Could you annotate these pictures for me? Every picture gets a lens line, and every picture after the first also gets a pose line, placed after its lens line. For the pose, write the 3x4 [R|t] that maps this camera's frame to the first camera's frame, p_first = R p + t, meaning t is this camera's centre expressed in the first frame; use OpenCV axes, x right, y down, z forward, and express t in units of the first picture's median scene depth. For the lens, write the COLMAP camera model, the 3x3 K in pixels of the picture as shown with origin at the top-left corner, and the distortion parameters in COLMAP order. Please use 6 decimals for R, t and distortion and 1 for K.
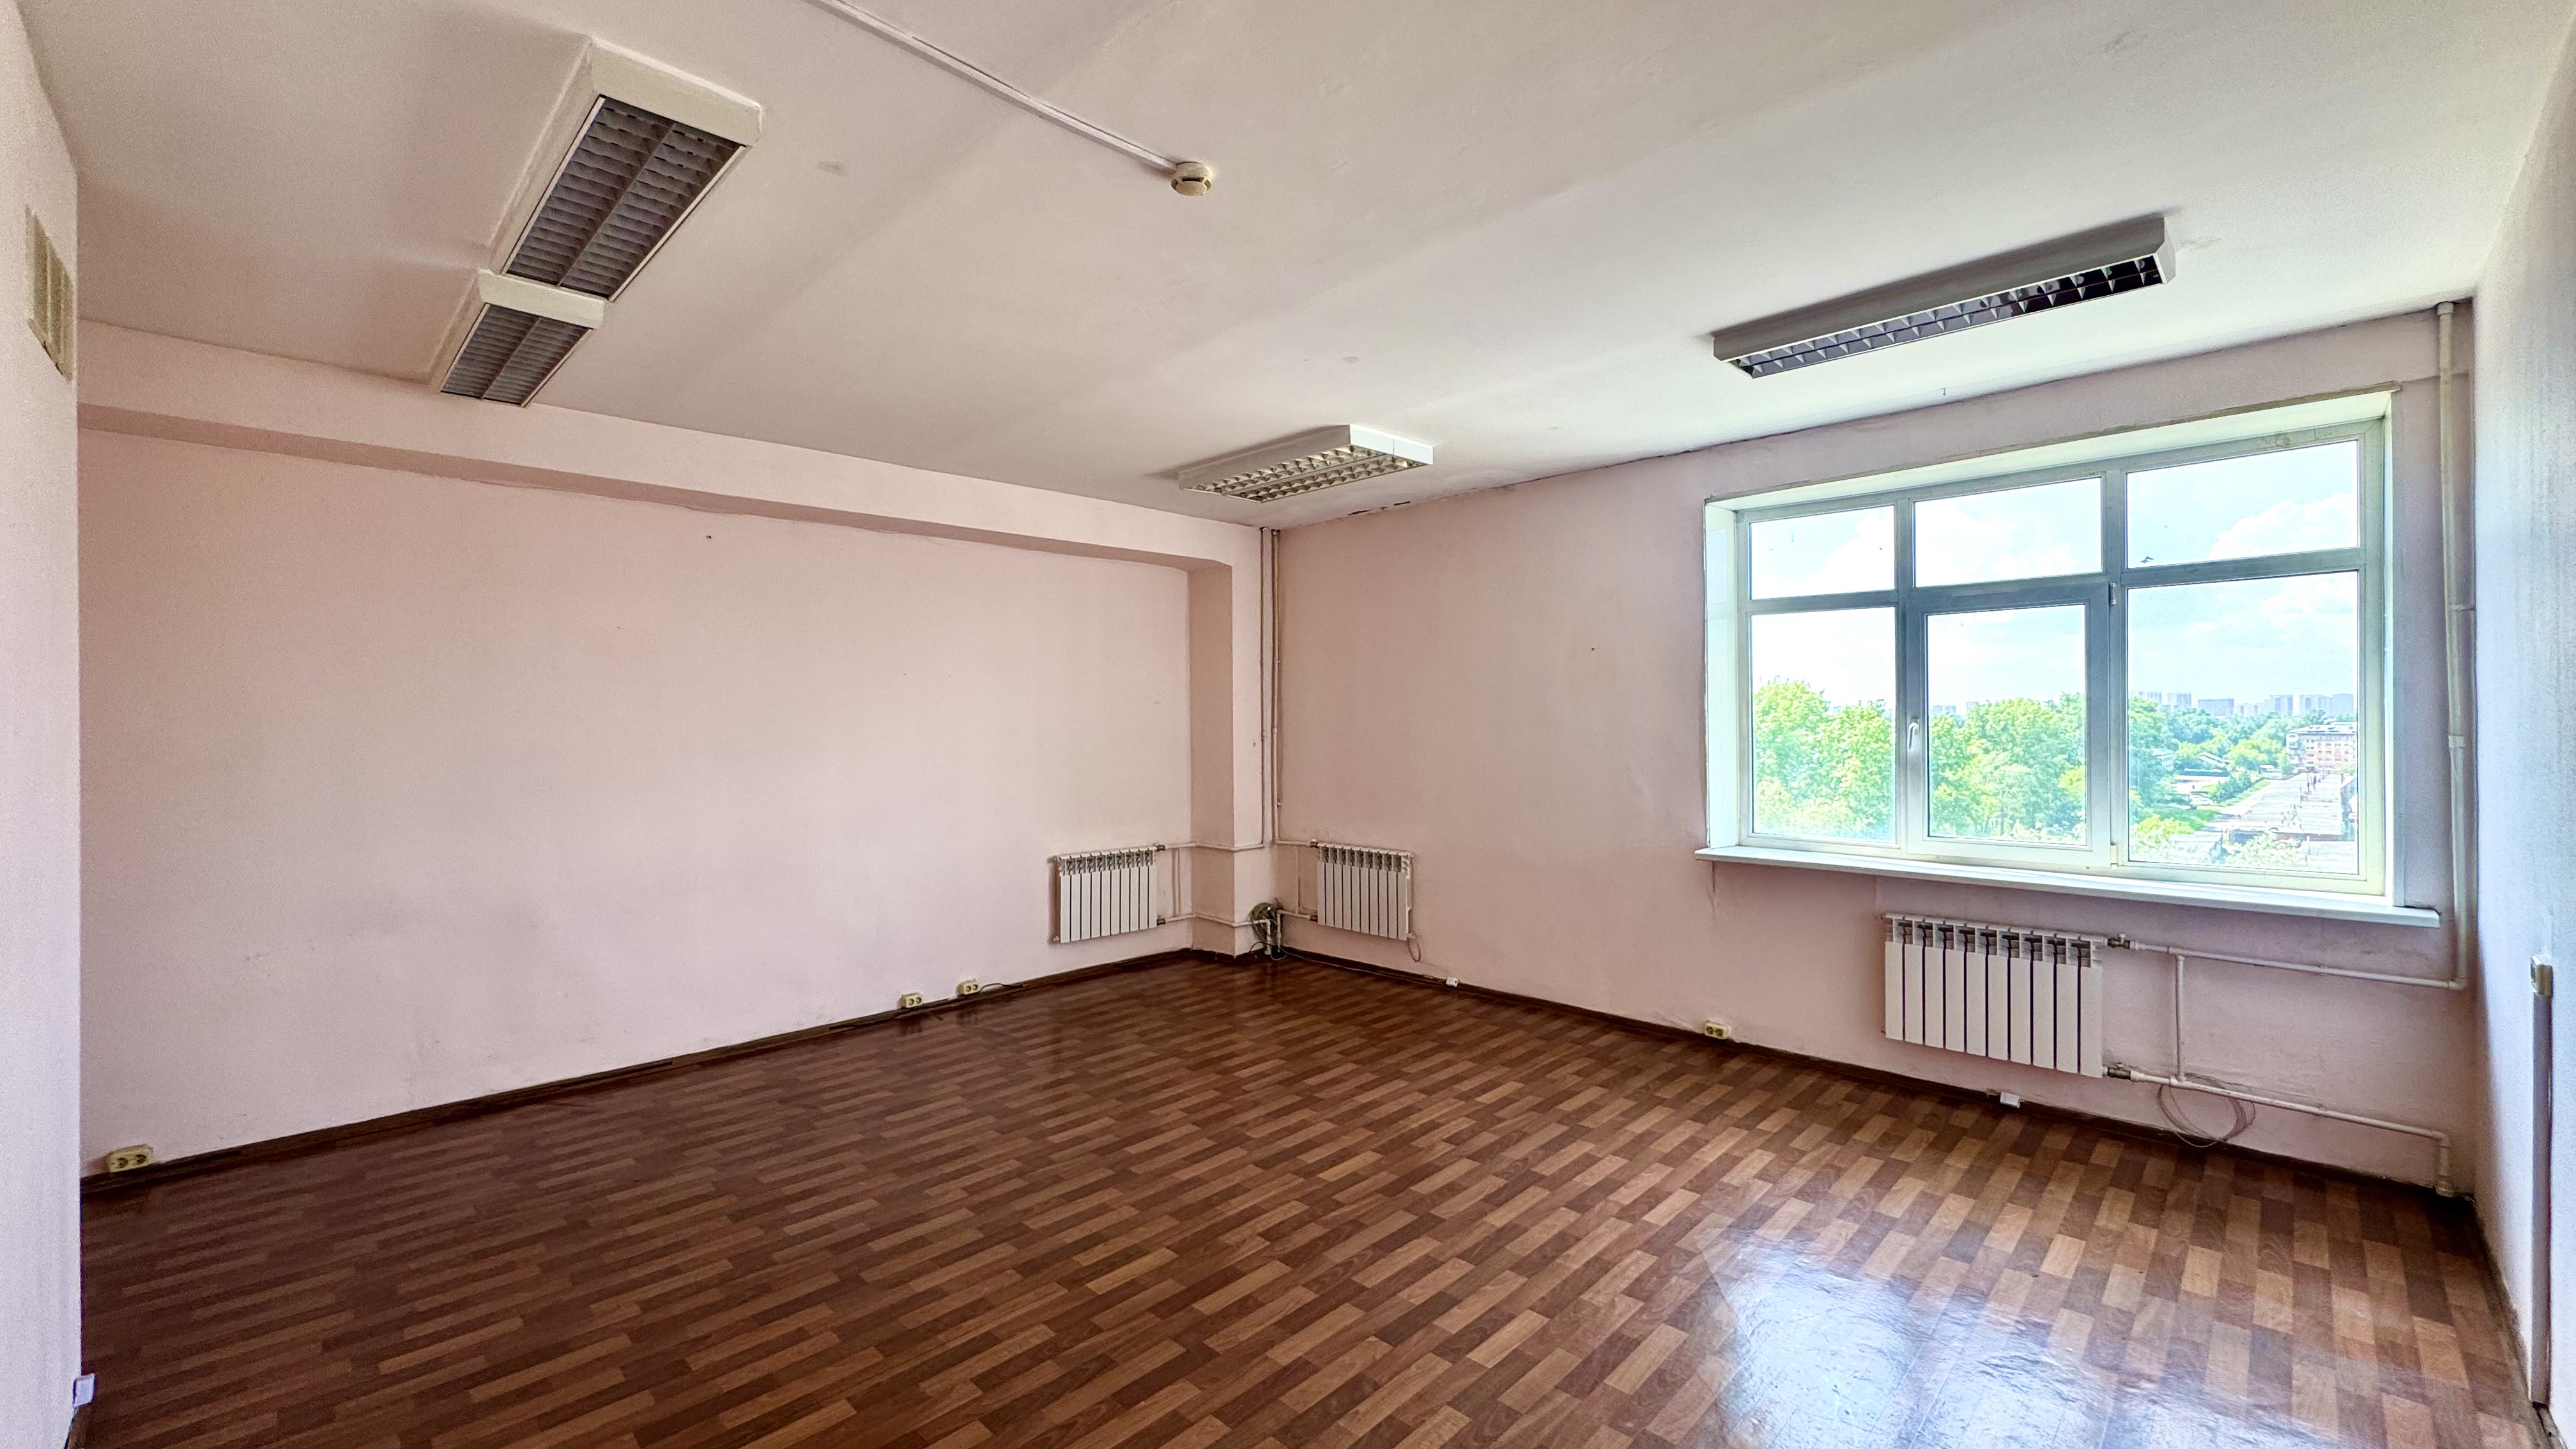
lens RADIAL K [[1023.9, 0, 1290.7], [0, 1023.9, 715.9], [0, 0, 1]] dist [0.000576, 0.000009]
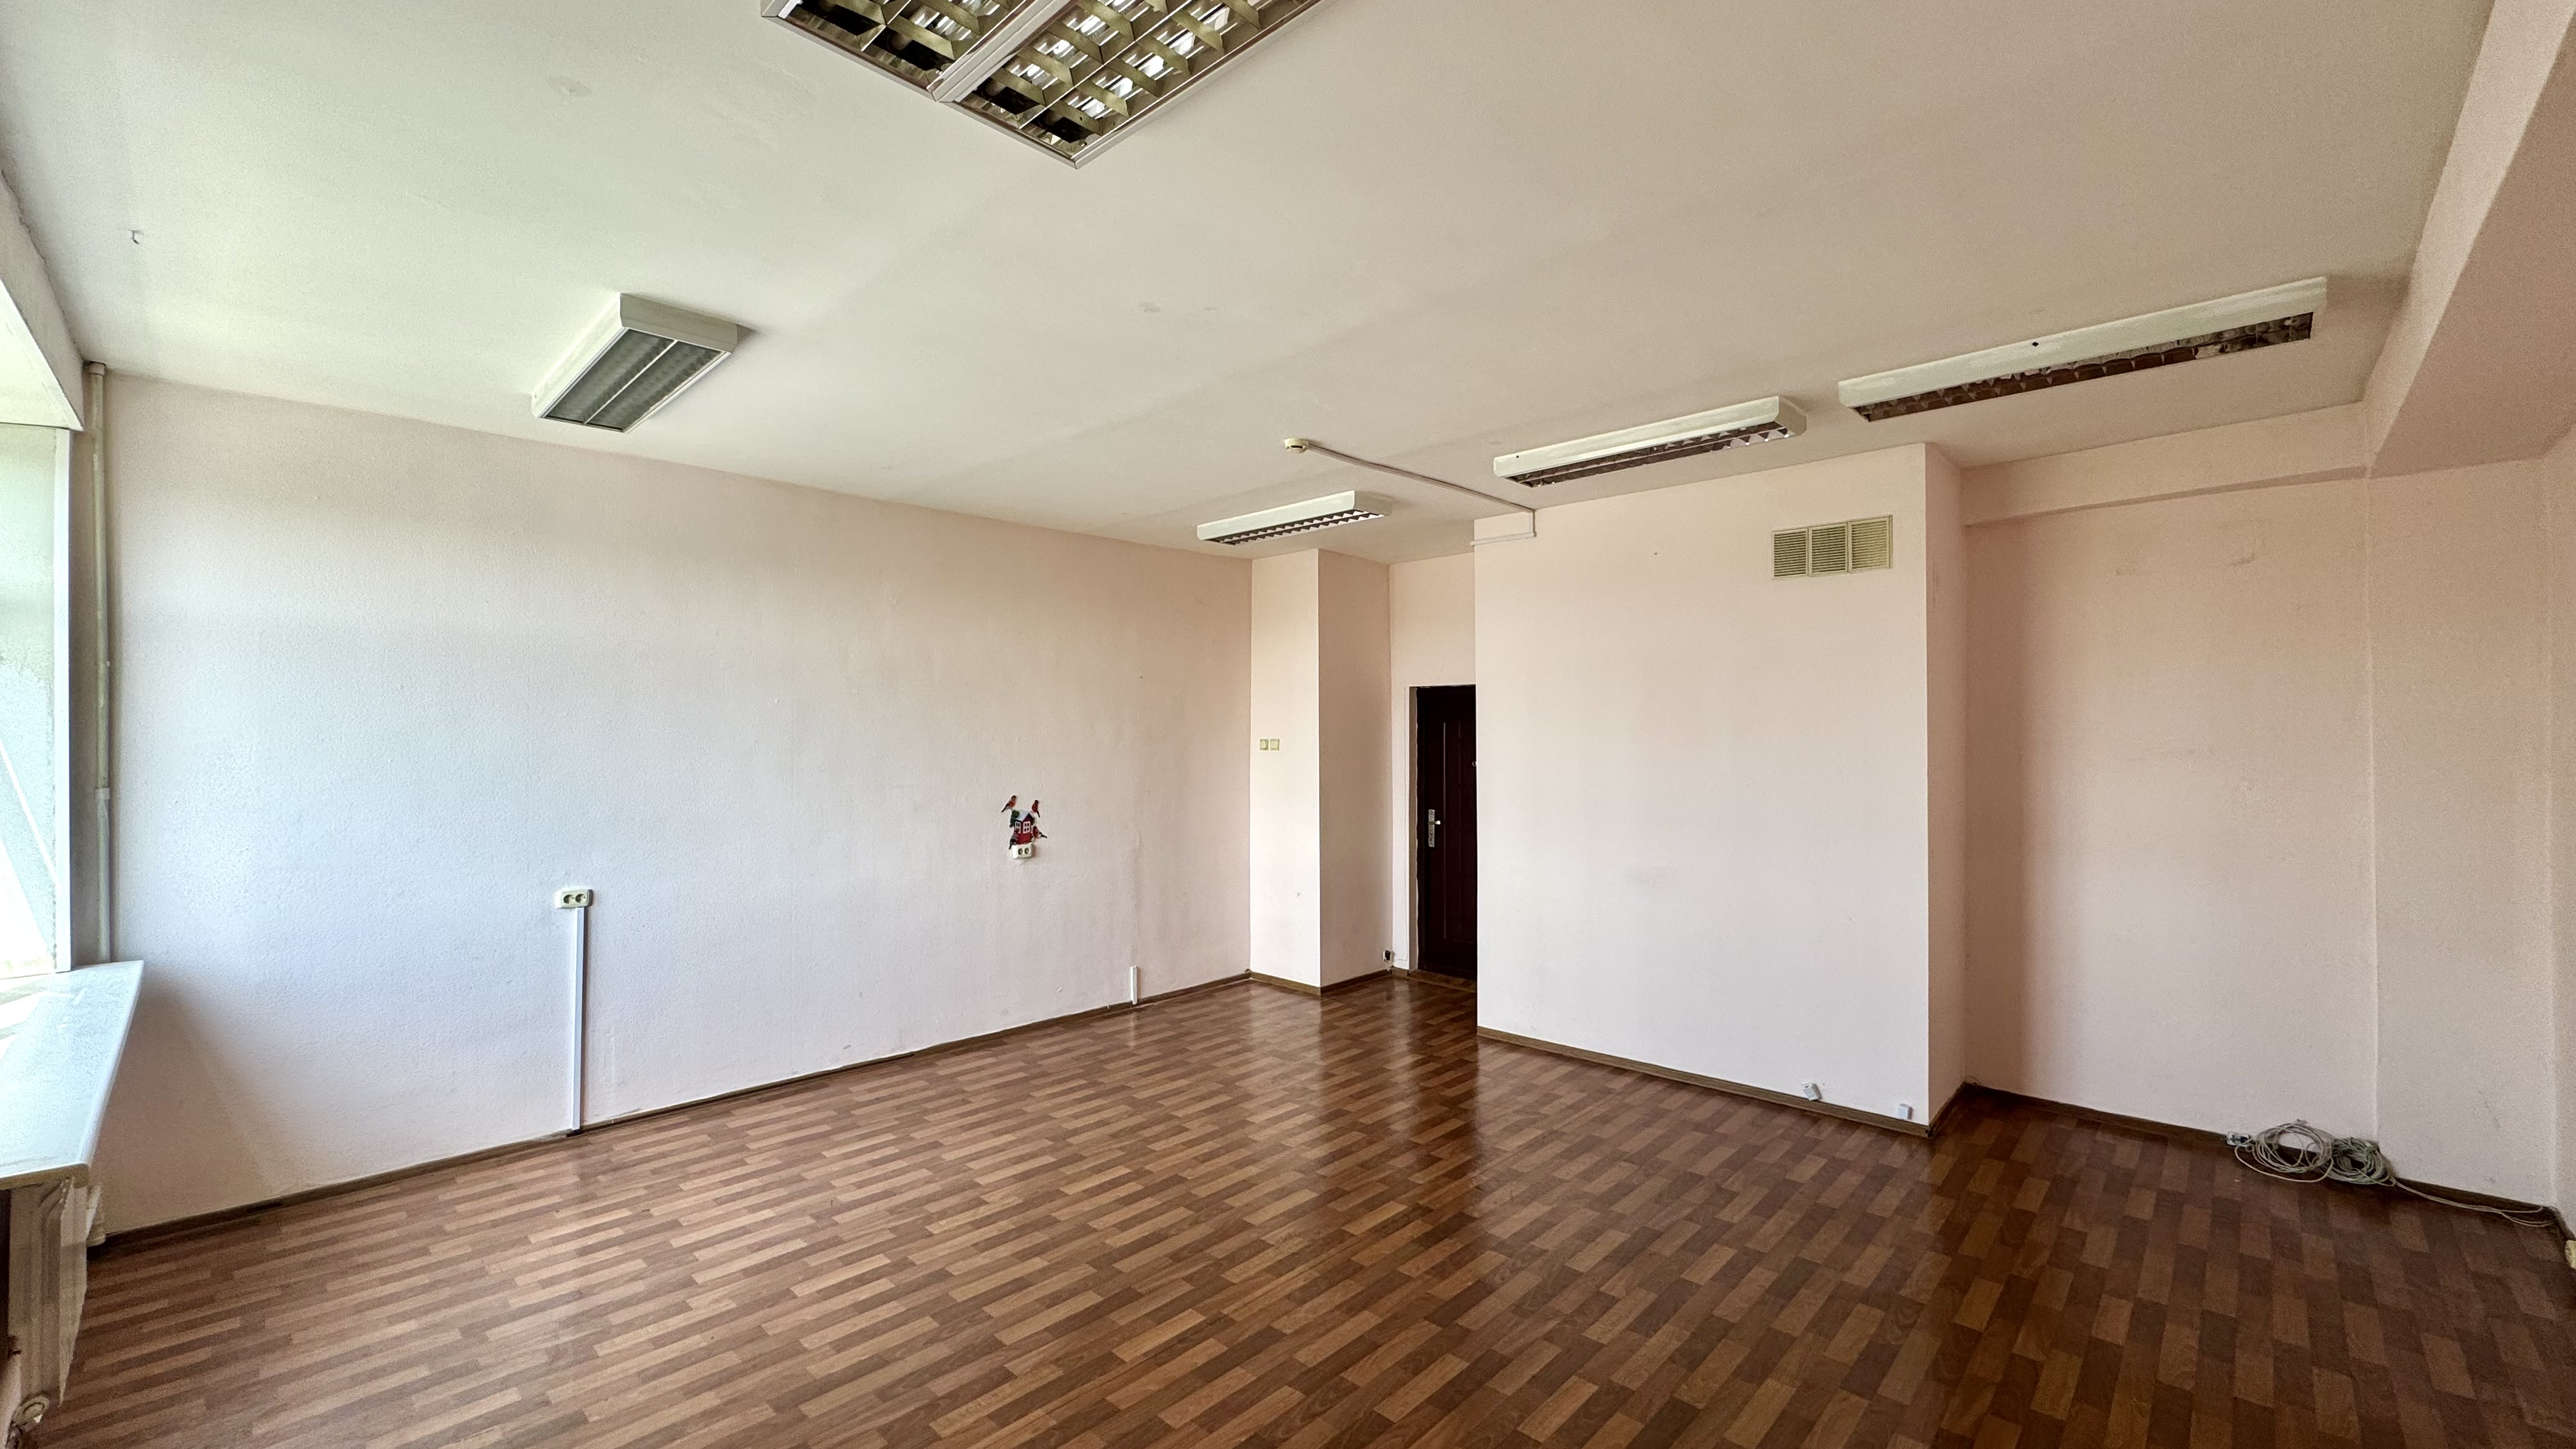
lens RADIAL K [[1023.9, 0, 1285.6], [0, 1023.9, 728.8], [0, 0, 1]] dist [0.000576, 0.000009]
pose [[-0.999848, 0.009569, -0.014587, -0.033362], [0.009629, 0.999946, -0.004021, -0.023146], [0.014548, -0.004161, -0.999886, 1.986972]]
